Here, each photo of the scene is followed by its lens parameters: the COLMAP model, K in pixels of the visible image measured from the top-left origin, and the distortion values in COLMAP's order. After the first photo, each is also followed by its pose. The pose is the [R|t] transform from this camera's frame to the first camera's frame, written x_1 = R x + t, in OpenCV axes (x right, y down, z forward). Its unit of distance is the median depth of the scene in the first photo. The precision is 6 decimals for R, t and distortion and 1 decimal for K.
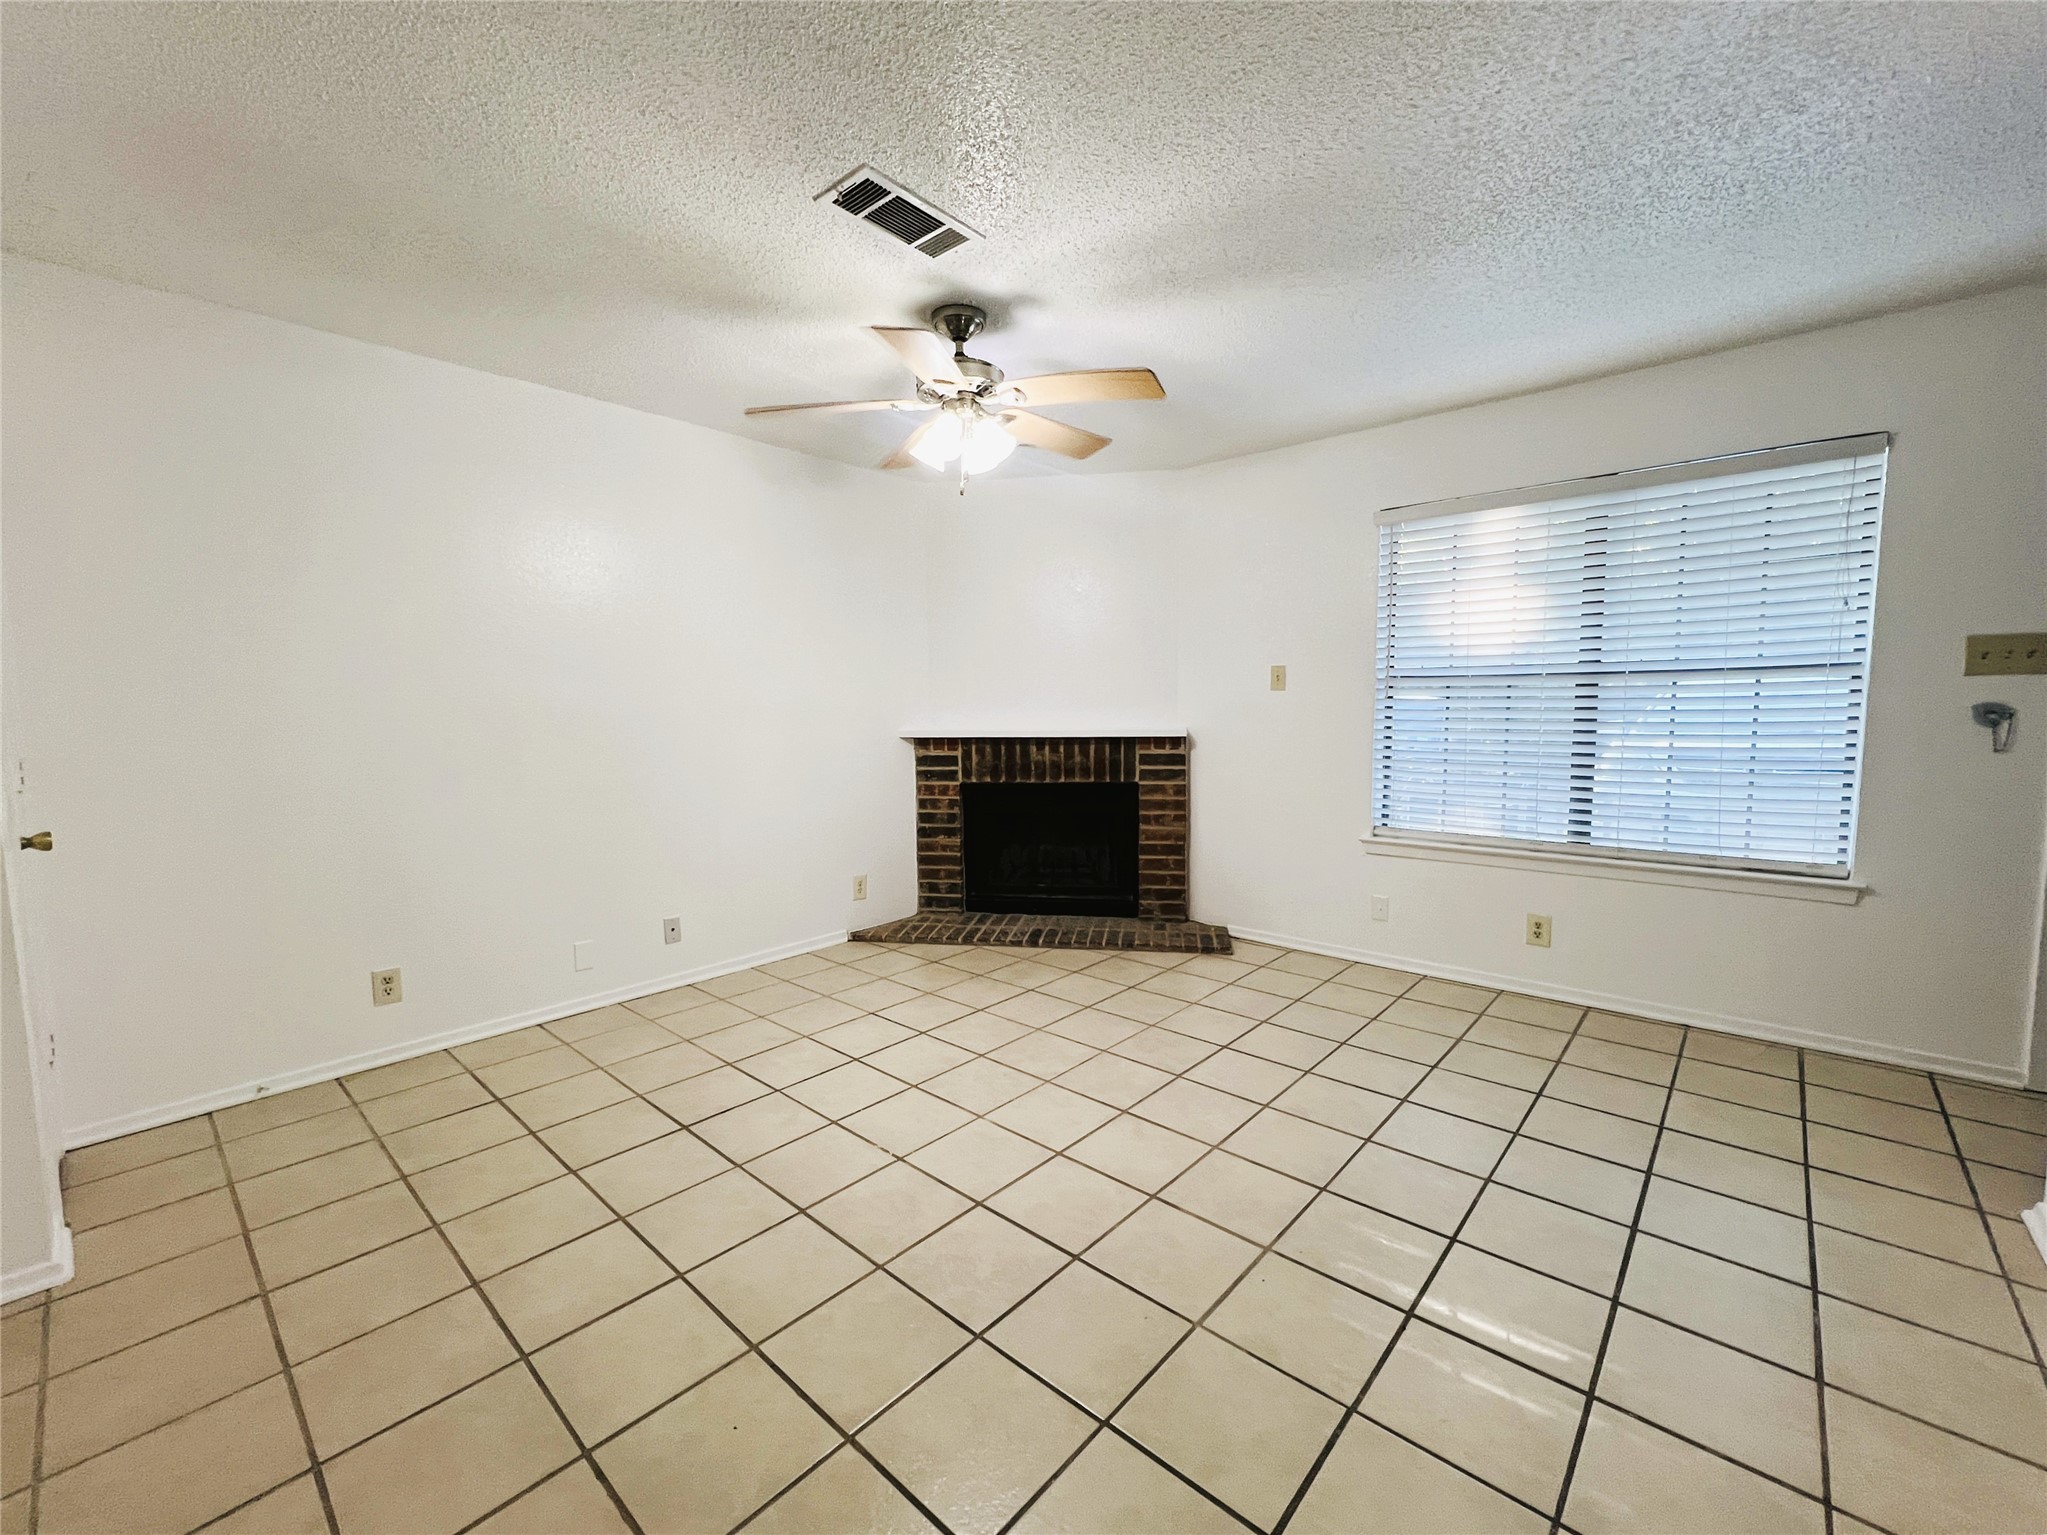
lens RADIAL K [[839.4, 0, 1028.0], [0, 839.4, 767.6], [0, 0, 1]] dist [0.000215, 0.000133]
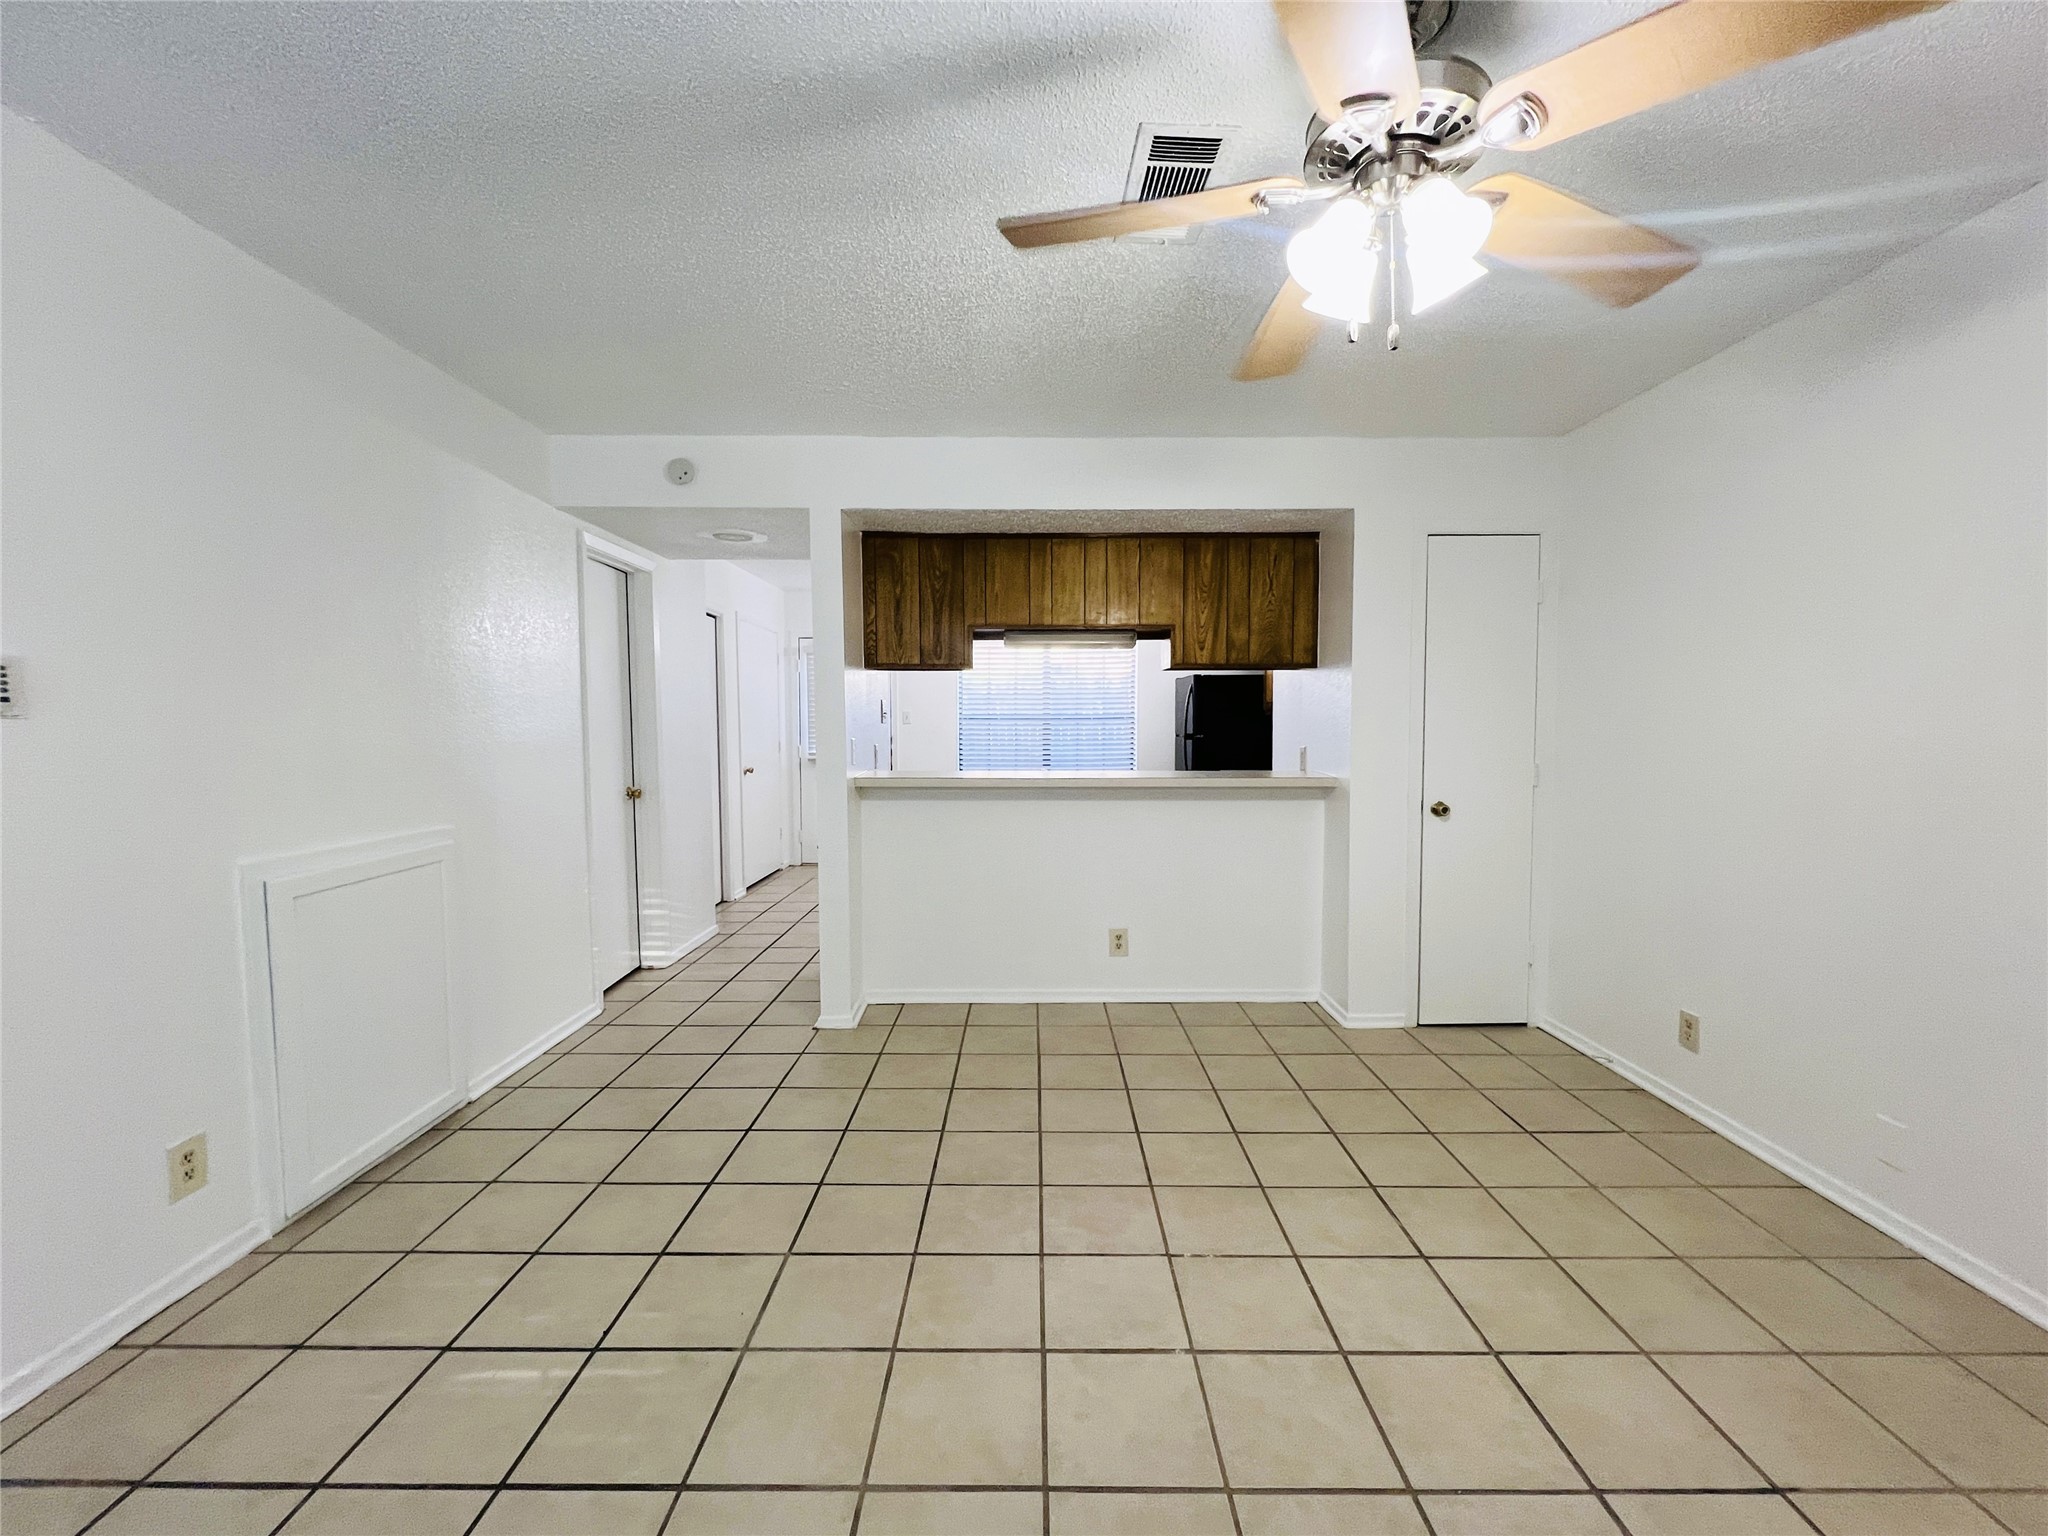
lens RADIAL K [[839.8, 0, 1028.5], [0, 839.8, 768.1], [0, 0, 1]] dist [0.000215, 0.000133]
pose [[-0.748216, 0.044932, -0.661932, 0.265415], [-0.049421, 0.991158, 0.123143, -0.073413], [0.661612, 0.124851, -0.739380, 0.759017]]
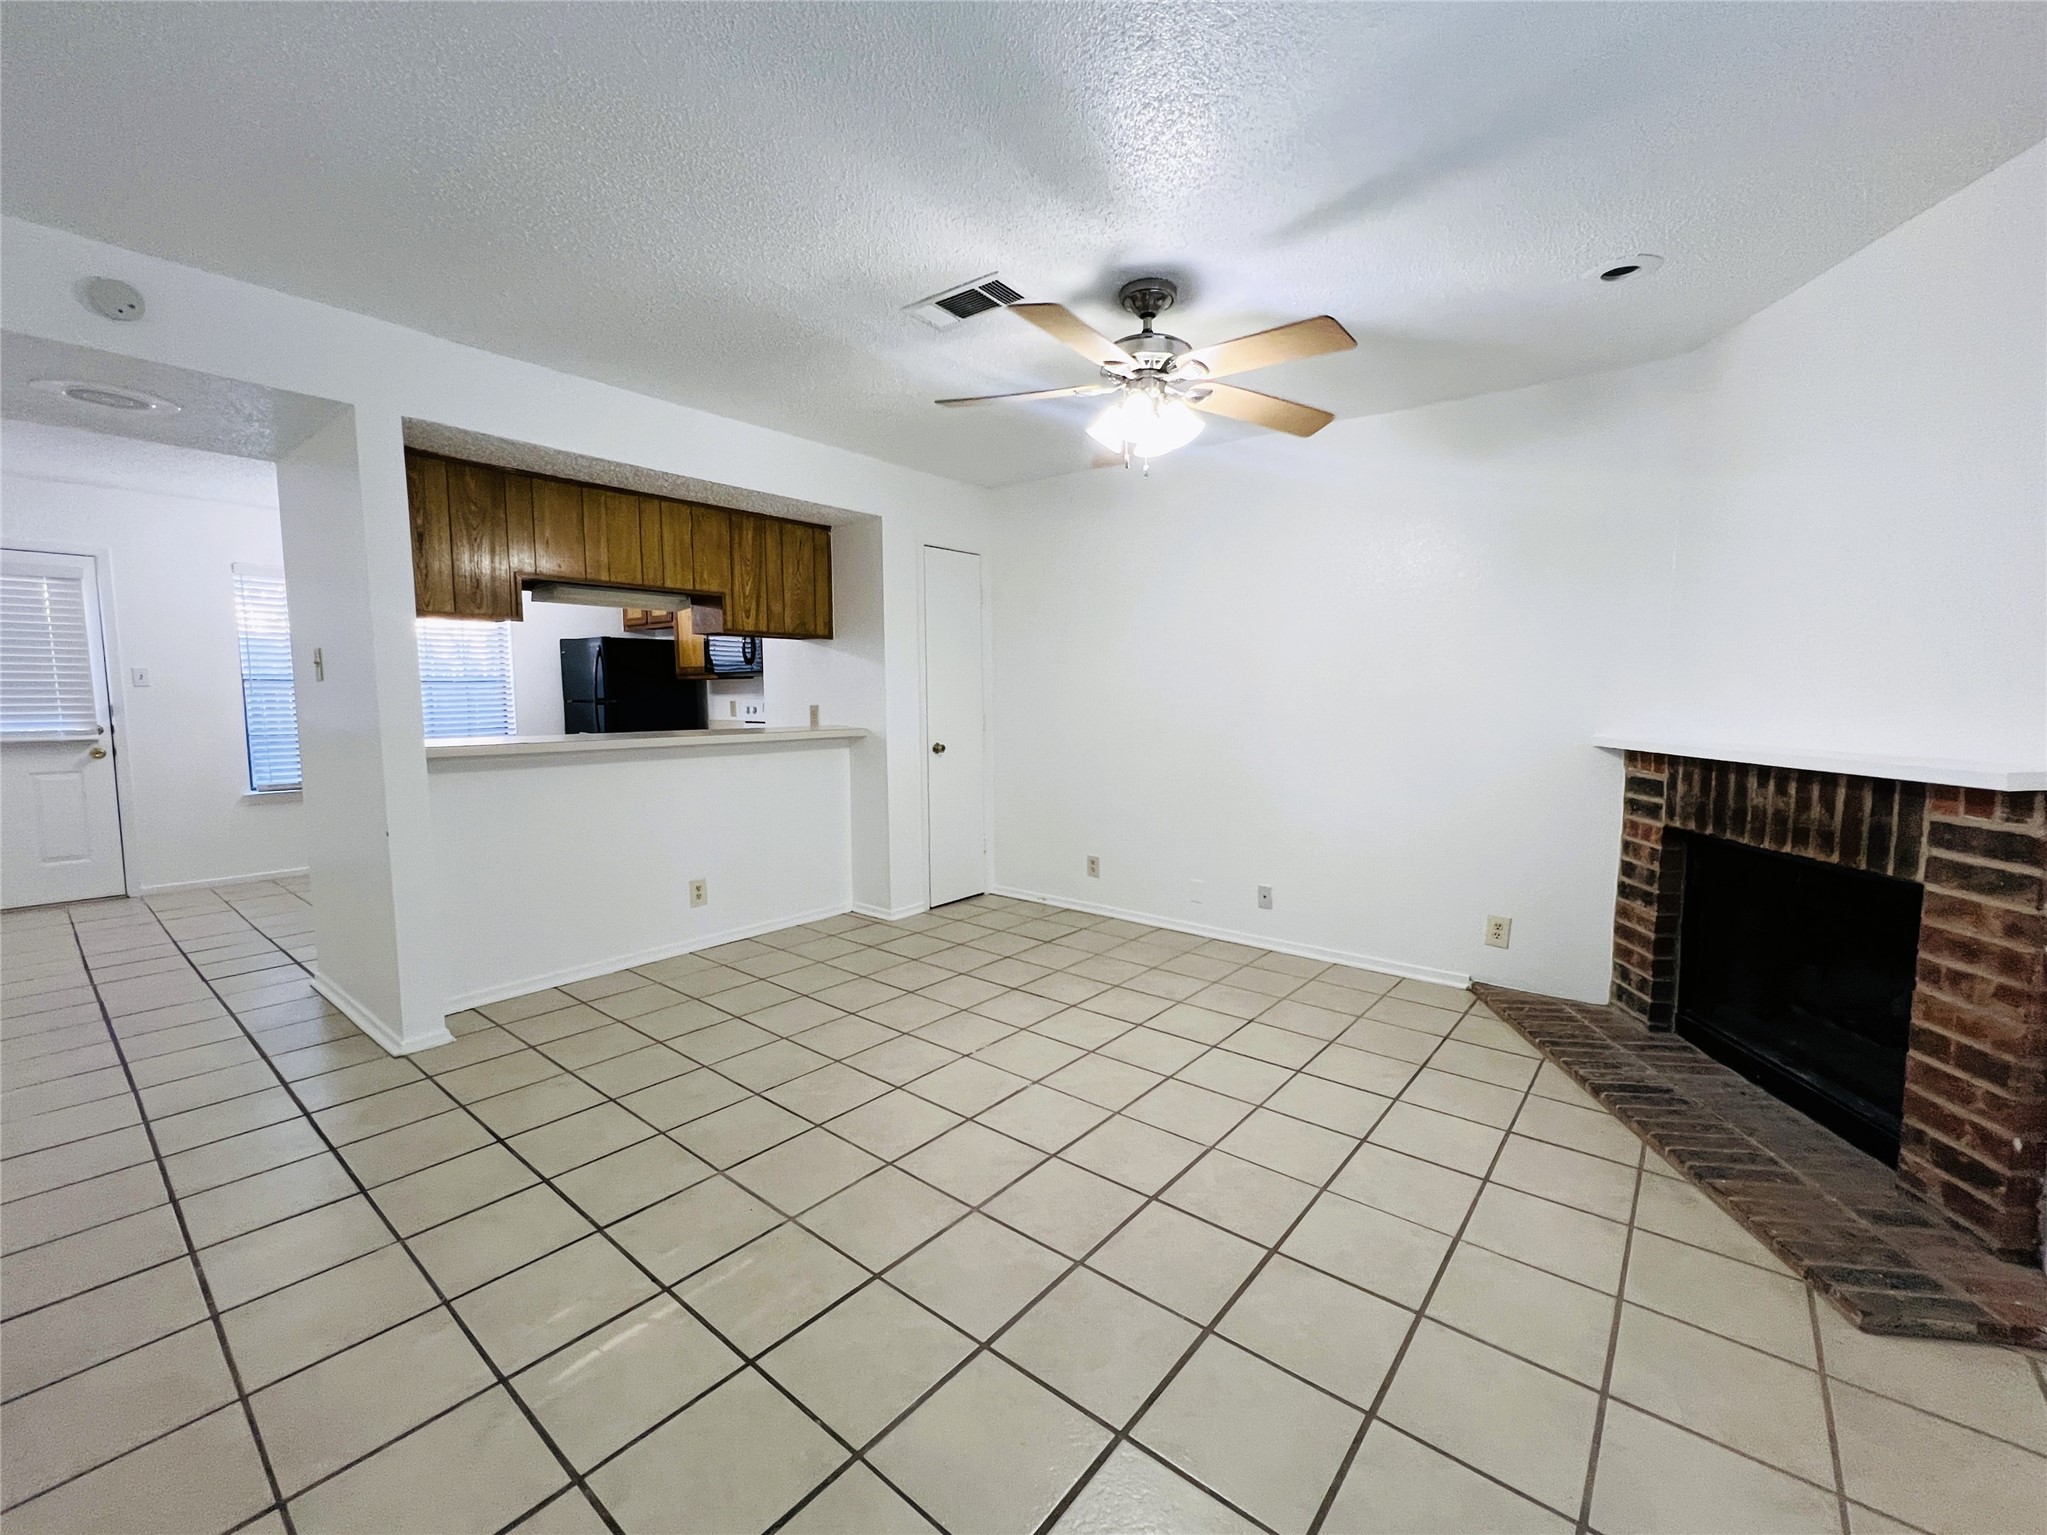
lens RADIAL K [[853.0, 0, 1032.8], [0, 853.0, 767.8], [0, 0, 1]] dist [-0.000631, 0.000315]
pose [[0.044482, 0.096282, -0.994360, 0.549231], [-0.085383, 0.992069, 0.092241, -0.044386], [0.995355, 0.080798, 0.052350, 0.507094]]
